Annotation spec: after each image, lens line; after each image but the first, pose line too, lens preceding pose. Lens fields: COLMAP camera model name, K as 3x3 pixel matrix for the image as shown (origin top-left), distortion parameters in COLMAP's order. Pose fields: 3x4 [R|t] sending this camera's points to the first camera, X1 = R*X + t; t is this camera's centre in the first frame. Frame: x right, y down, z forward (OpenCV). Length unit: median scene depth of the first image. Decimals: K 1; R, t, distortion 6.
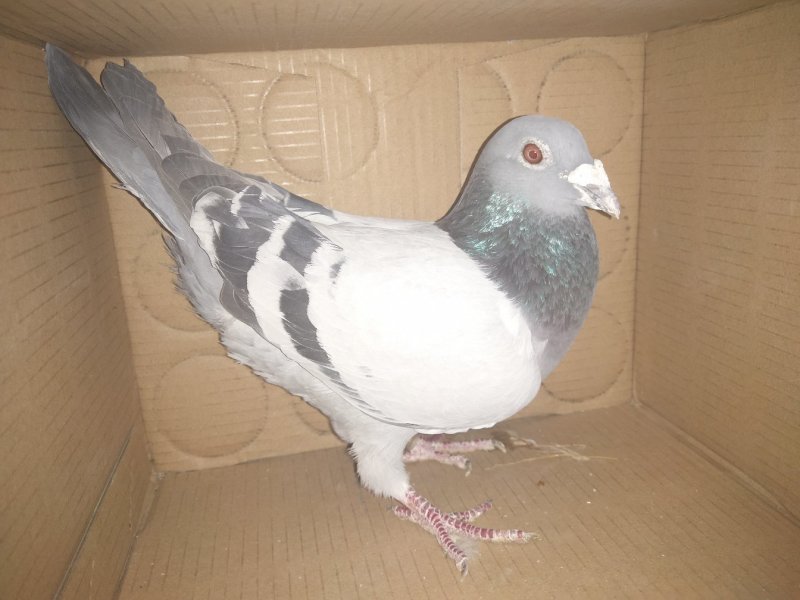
lens RADIAL K [[637.4, 0, 398.6], [0, 637.4, 295.9], [0, 0, 1]] dist [-0.045233, 0.070231]
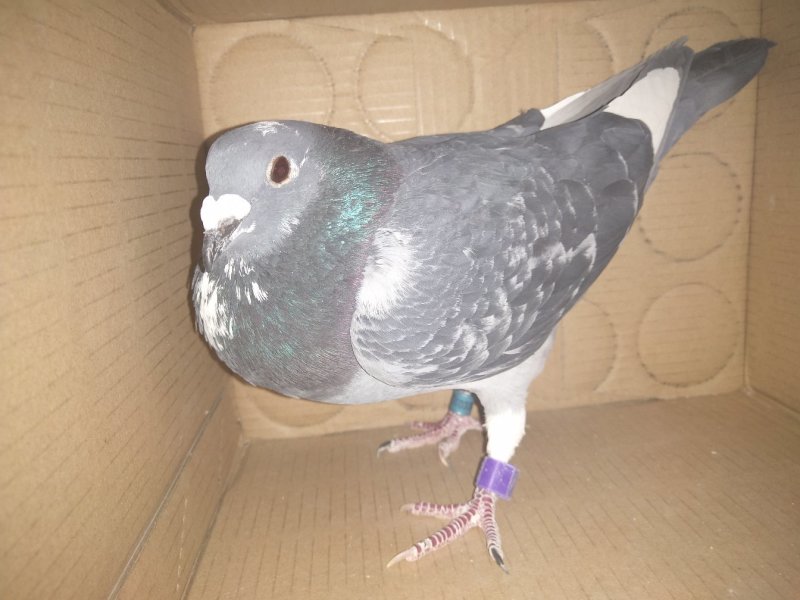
lens RADIAL K [[637.4, 0, 399.3], [0, 637.4, 298.9], [0, 0, 1]] dist [-0.045233, 0.070231]
pose [[0.992371, 0.013992, -0.122490, -0.020854], [-0.019077, 0.999000, -0.040442, 0.095481], [0.121802, 0.042471, 0.991645, 0.025314]]
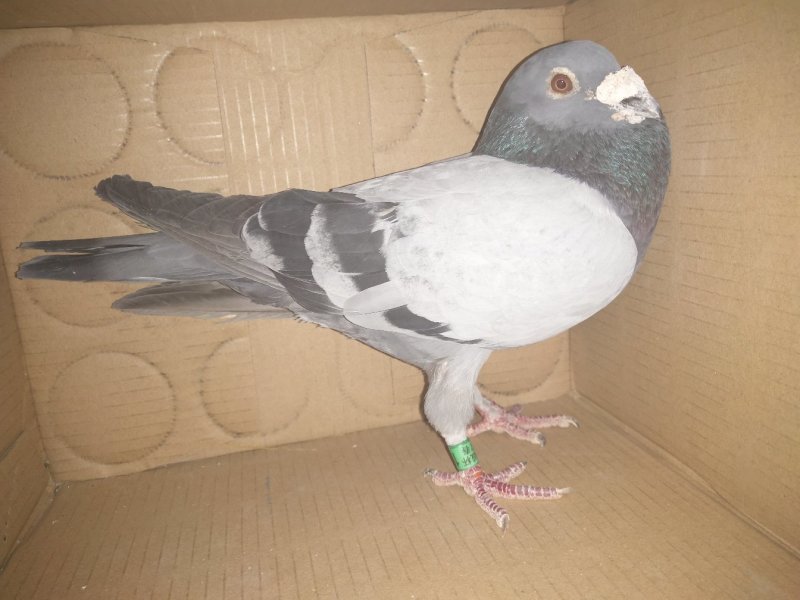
lens RADIAL K [[637.4, 0, 399.8], [0, 637.4, 298.3], [0, 0, 1]] dist [-0.045233, 0.070231]
pose [[0.999276, -0.026759, 0.027062, 0.104607], [0.027651, 0.999068, -0.033146, 0.056369], [-0.026150, 0.033871, 0.999084, 0.058049]]
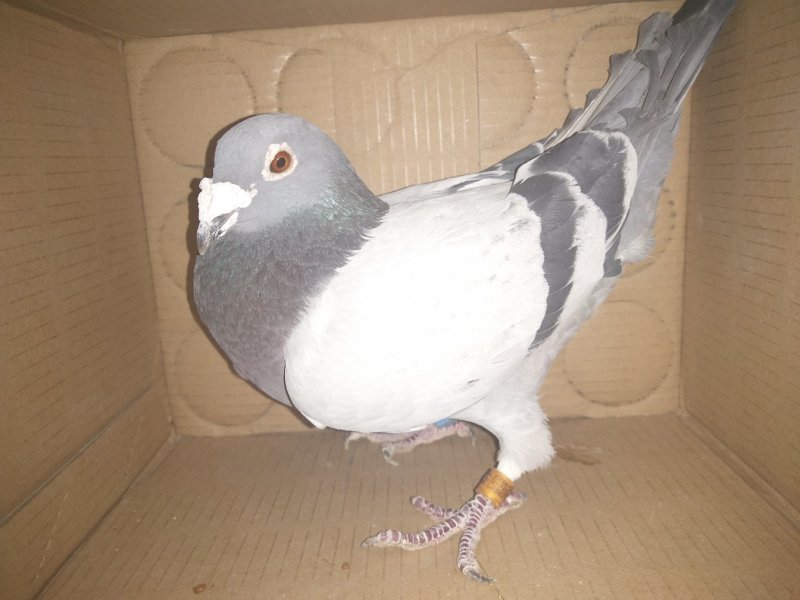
lens RADIAL K [[637.4, 0, 398.0], [0, 637.4, 297.0], [0, 0, 1]] dist [-0.045233, 0.070231]
pose [[0.975540, 0.048331, -0.214443, 0.193790], [-0.055332, 0.998109, -0.026763, 0.060066], [0.212744, 0.037974, 0.976370, 0.048135]]
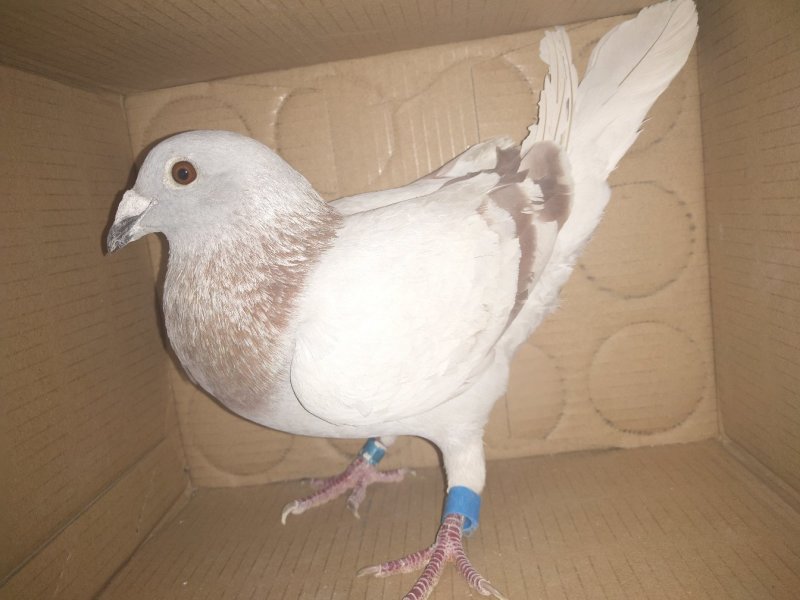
lens RADIAL K [[637.4, 0, 397.8], [0, 637.4, 296.7], [0, 0, 1]] dist [-0.045233, 0.070231]
pose [[0.961433, -0.026985, -0.273714, 0.228238], [0.001304, 0.995611, -0.093576, 0.070778], [0.275038, 0.089610, 0.957248, 0.088339]]
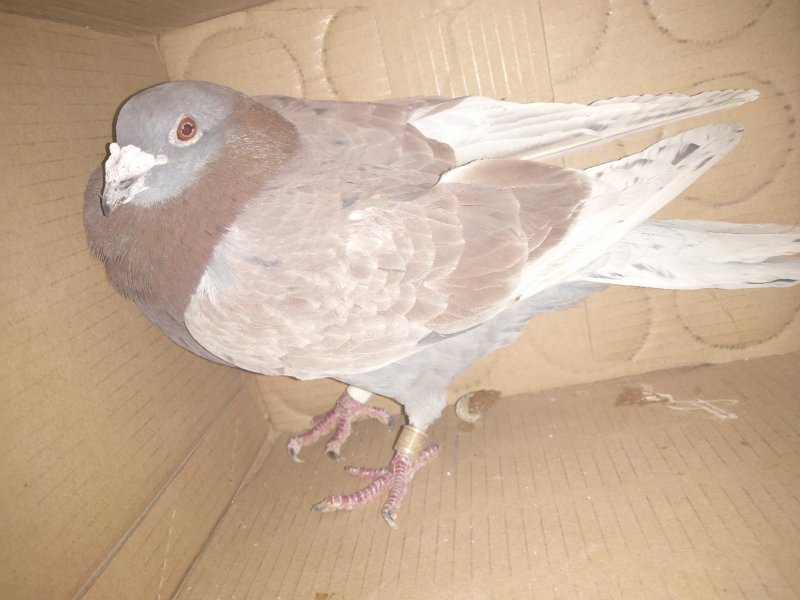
lens RADIAL K [[637.4, 0, 398.3], [0, 637.4, 297.2], [0, 0, 1]] dist [-0.045233, 0.070231]
pose [[0.938864, -0.065942, -0.337913, 0.172545], [0.083316, 0.995830, 0.037156, 0.041066], [0.334054, -0.063038, 0.940444, 0.113494]]
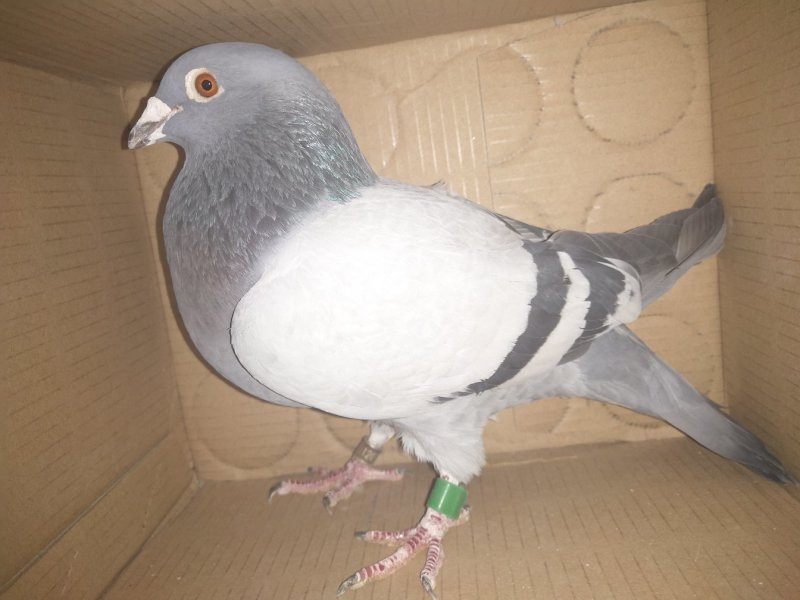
lens RADIAL K [[637.4, 0, 397.9], [0, 637.4, 298.0], [0, 0, 1]] dist [-0.045233, 0.070231]
pose [[0.960245, -0.023231, -0.278191, 0.223183], [0.004934, 0.997788, -0.066290, 0.054915], [0.279116, 0.062282, 0.958235, 0.093916]]
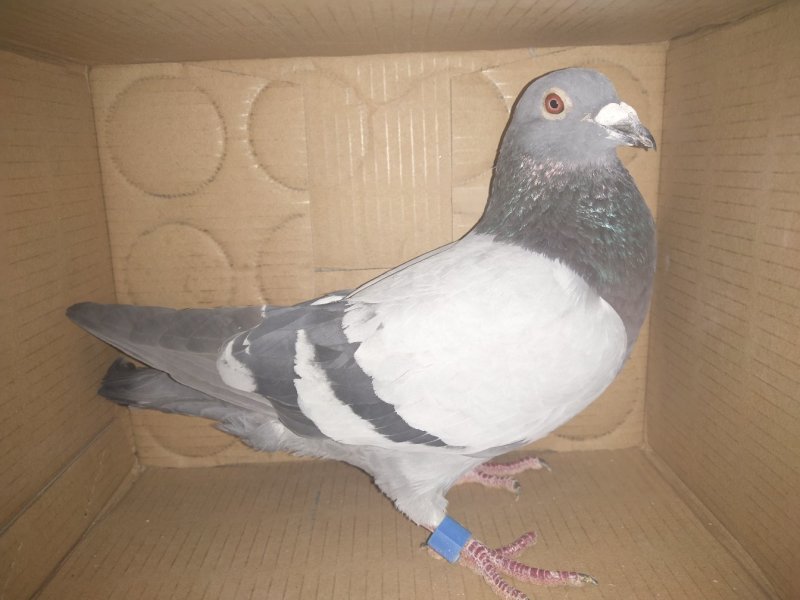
lens RADIAL K [[637.4, 0, 398.9], [0, 637.4, 296.5], [0, 0, 1]] dist [-0.045233, 0.070231]
pose [[0.982915, 0.066154, -0.171761, 0.194601], [-0.070728, 0.997282, -0.020640, -0.003658], [0.169929, 0.032435, 0.984922, 0.050544]]
